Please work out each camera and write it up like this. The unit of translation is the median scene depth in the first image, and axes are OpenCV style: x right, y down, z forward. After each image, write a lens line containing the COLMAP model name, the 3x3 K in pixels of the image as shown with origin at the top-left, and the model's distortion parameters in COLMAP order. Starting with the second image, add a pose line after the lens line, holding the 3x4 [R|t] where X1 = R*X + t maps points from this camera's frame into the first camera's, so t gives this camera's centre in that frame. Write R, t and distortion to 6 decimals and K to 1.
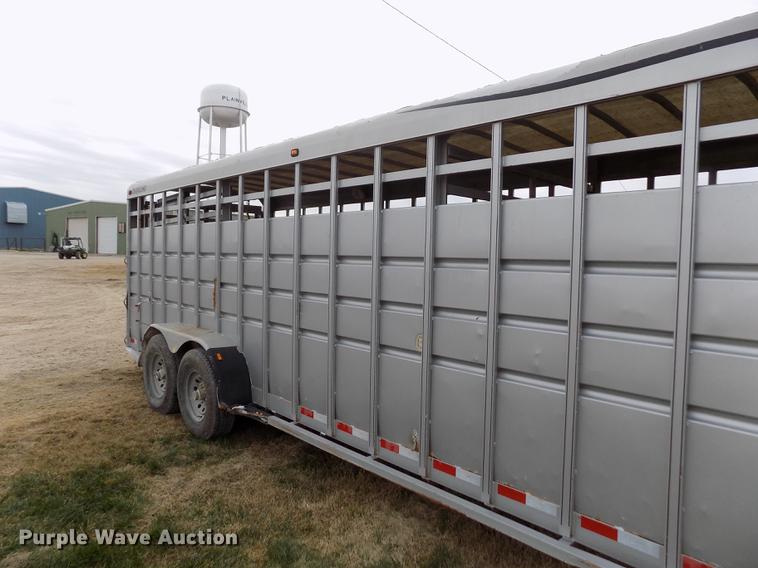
lens RADIAL K [[490.4, 0, 406.1], [0, 490.4, 303.9], [0, 0, 1]] dist [-0.032726, 0.002688]
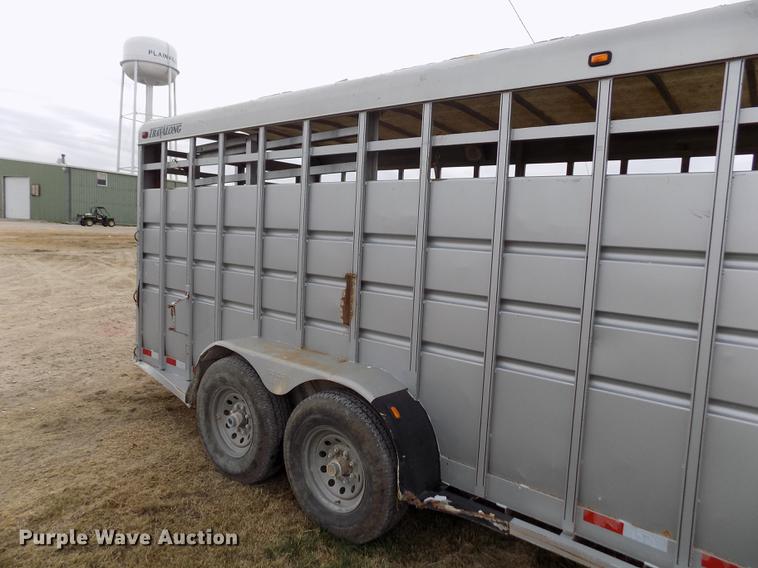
lens RADIAL K [[477.9, 0, 395.6], [0, 477.9, 298.2], [0, 0, 1]] dist [-0.070231, 0.059175]
pose [[0.990466, 0.012815, 0.137157, -0.144318], [-0.018592, 0.998989, 0.040922, -0.016161], [-0.136494, -0.043082, 0.989704, 0.137656]]
